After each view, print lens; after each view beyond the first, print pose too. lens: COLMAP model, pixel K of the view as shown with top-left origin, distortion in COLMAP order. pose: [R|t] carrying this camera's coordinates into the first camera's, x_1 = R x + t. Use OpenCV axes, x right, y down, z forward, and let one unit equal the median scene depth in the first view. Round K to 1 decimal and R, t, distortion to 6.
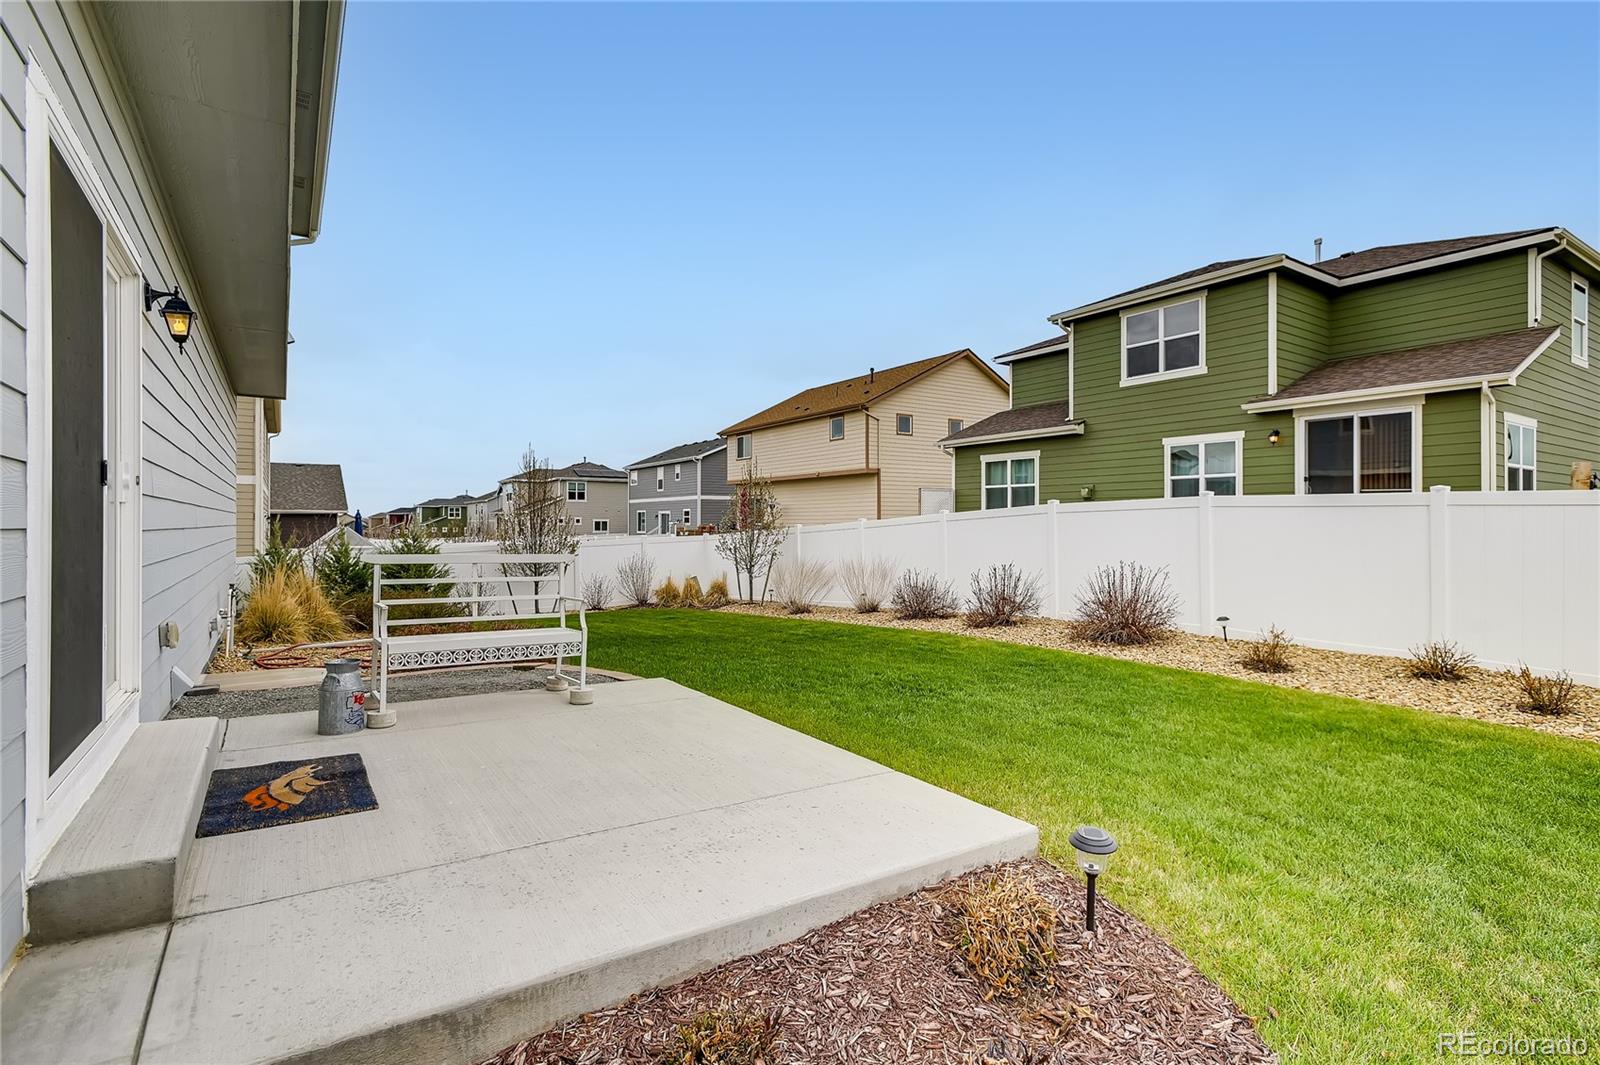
lens RADIAL K [[775.5, 0, 805.9], [0, 775.5, 526.6], [0, 0, 1]] dist [0.012964, -0.000031]
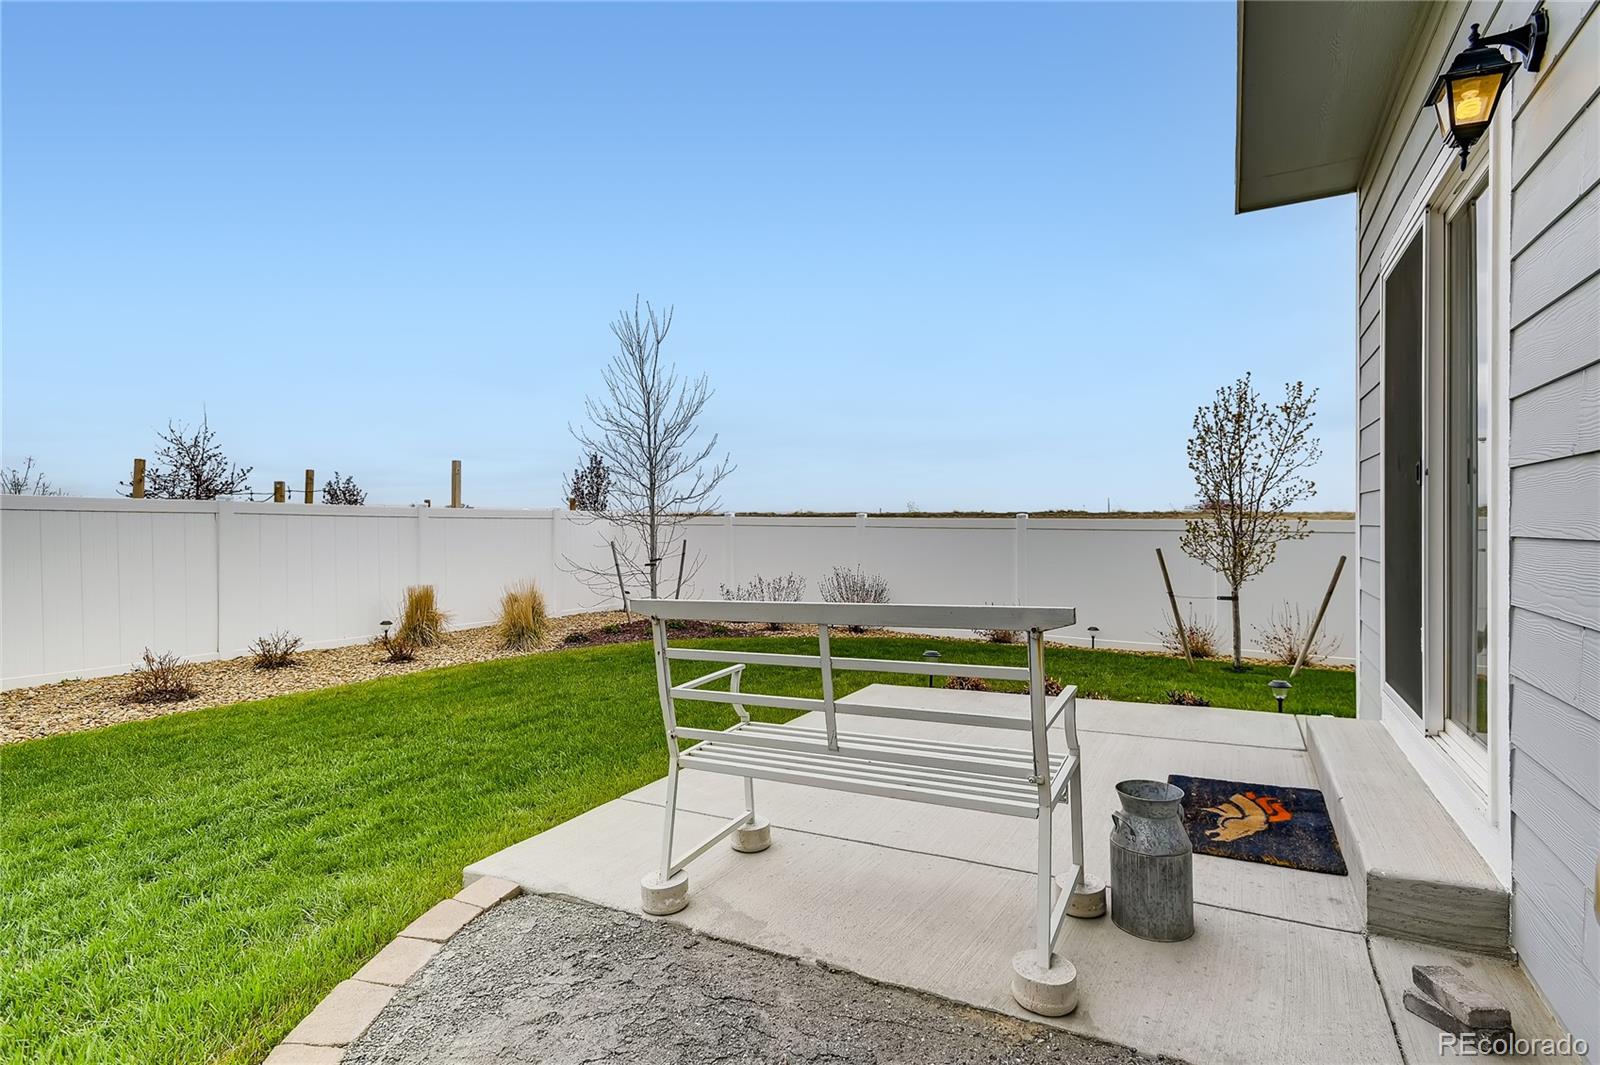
lens RADIAL K [[775.5, 0, 805.9], [0, 775.5, 526.6], [0, 0, 1]] dist [0.012964, -0.000031]
pose [[-0.456064, 0.004051, 0.889938, -1.215679], [0.008442, 0.999964, -0.000225, -0.005938], [-0.889907, 0.007410, -0.456082, 1.833004]]
